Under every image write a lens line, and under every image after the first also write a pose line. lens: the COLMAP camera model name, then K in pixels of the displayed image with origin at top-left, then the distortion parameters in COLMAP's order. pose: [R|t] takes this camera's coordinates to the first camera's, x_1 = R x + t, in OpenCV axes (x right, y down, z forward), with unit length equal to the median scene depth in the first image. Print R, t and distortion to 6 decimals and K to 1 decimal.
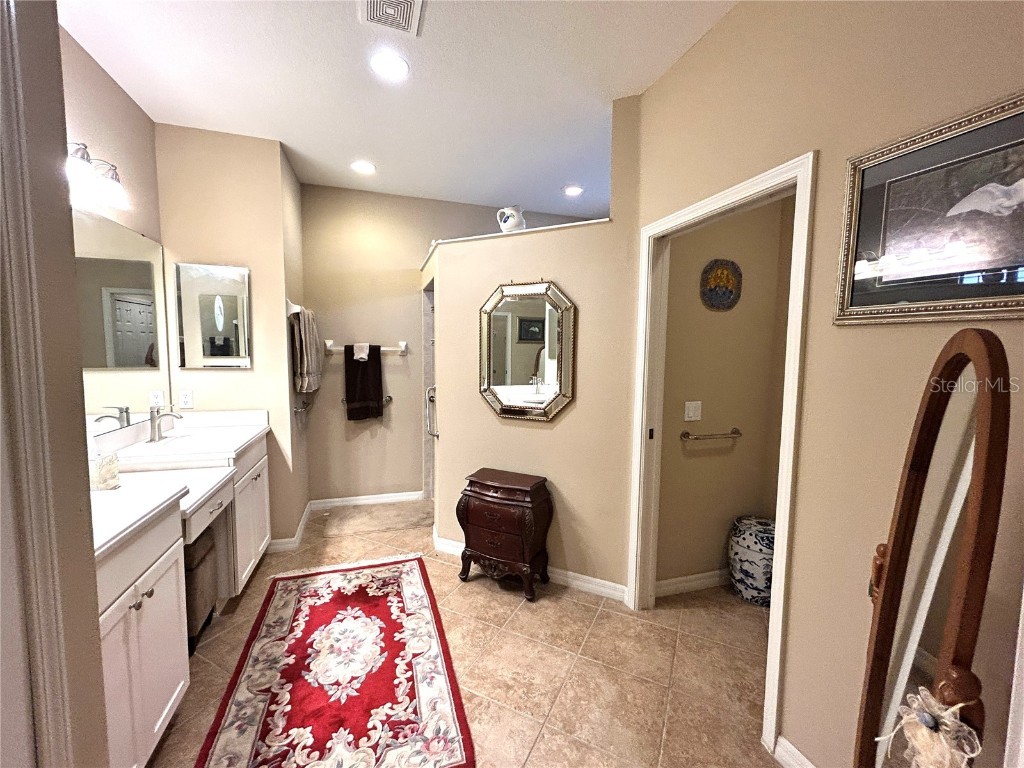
lens RADIAL K [[412.2, 0, 511.0], [0, 412.2, 382.5], [0, 0, 1]] dist [-0.002368, 0.000364]
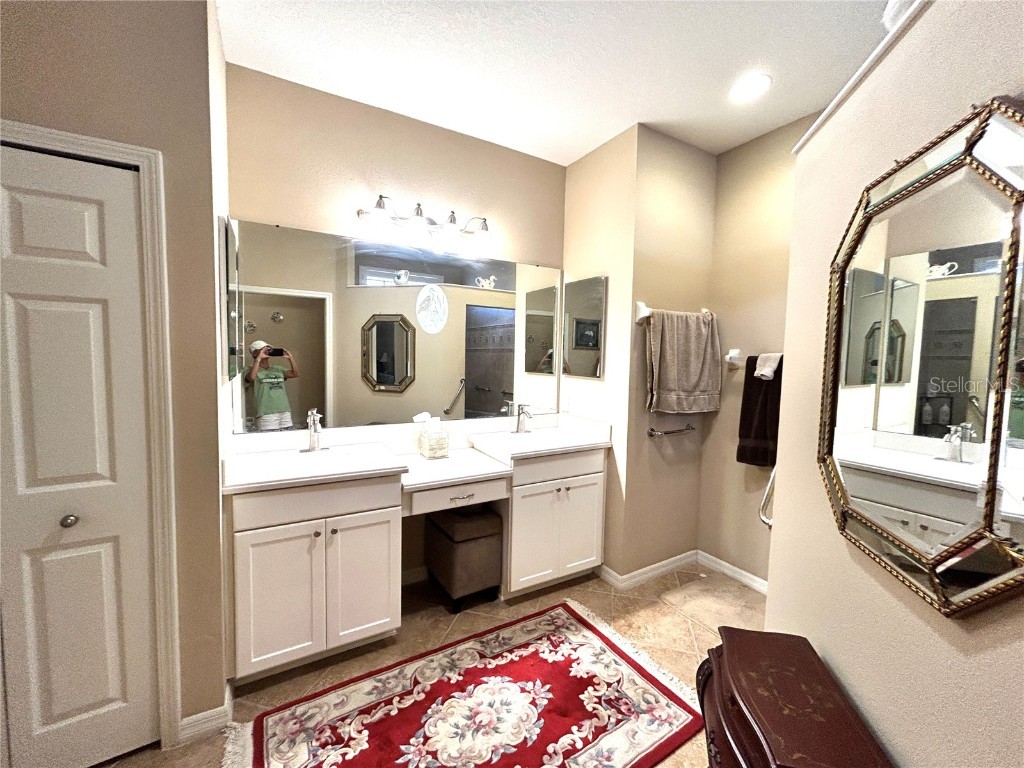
lens RADIAL K [[412.2, 0, 511.0], [0, 412.2, 382.5], [0, 0, 1]] dist [-0.002368, 0.000364]
pose [[0.214549, 0.056940, -0.975052, 0.292763], [-0.097403, 0.994570, 0.036648, -0.045498], [0.971844, 0.087110, 0.218930, 0.645983]]
